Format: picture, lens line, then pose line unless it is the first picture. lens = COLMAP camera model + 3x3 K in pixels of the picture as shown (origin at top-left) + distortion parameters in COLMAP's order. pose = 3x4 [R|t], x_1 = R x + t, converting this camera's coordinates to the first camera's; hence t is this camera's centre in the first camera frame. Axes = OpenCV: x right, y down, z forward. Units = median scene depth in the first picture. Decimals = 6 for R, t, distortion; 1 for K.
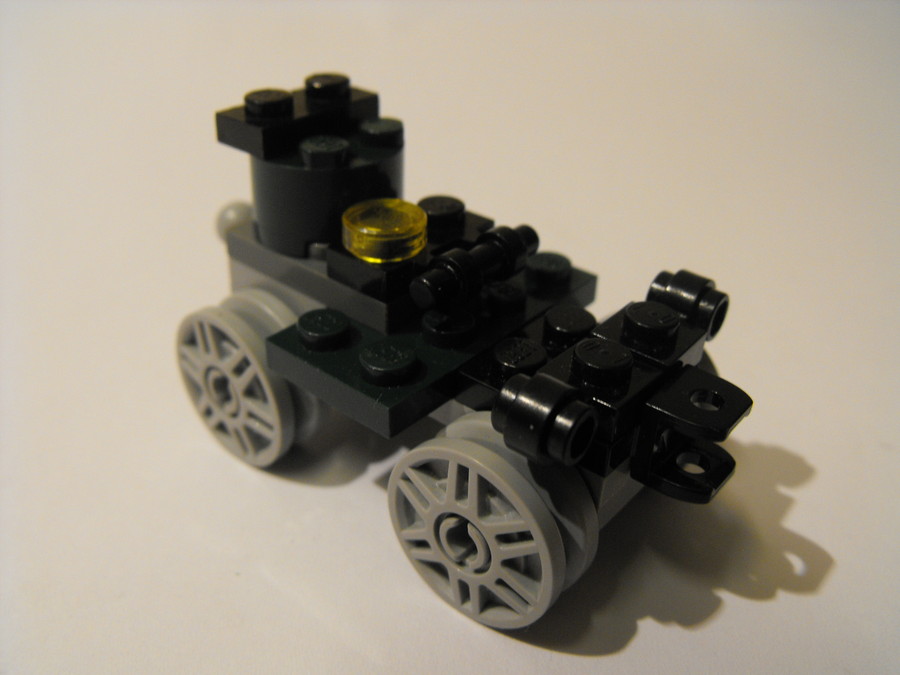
lens RADIAL K [[879.6, 0, 450.0], [0, 879.6, 337.5], [0, 0, 1]] dist [-0.261765, 0.188904]
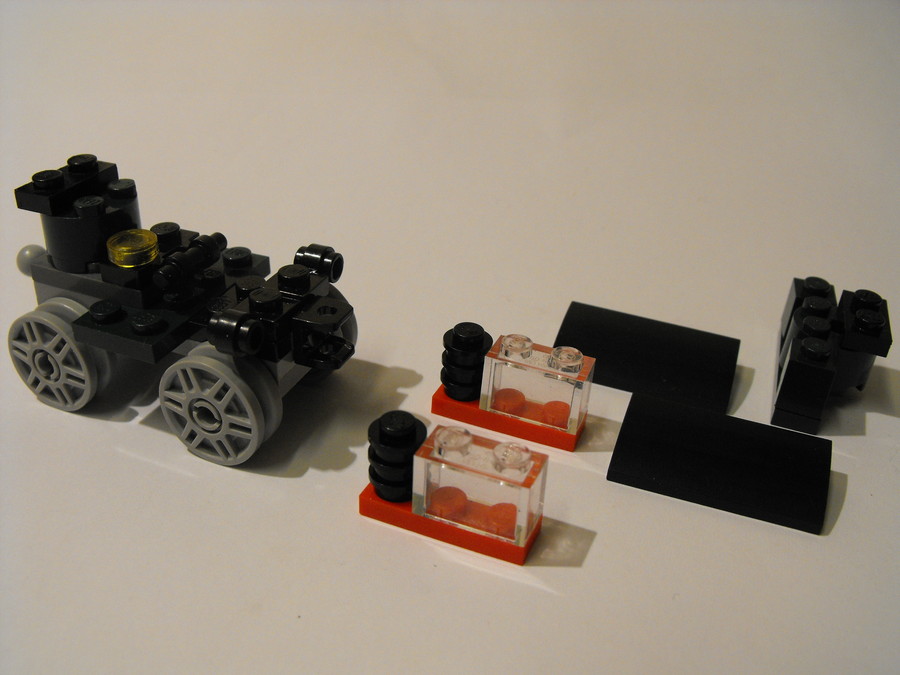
lens RADIAL K [[879.6, 0, 450.0], [0, 879.6, 337.5], [0, 0, 1]] dist [-0.261765, 0.188904]
pose [[0.950012, -0.164476, 0.265376, 0.041190], [0.167014, 0.985867, 0.013139, 0.123325], [-0.263787, 0.031840, 0.964055, -0.701443]]
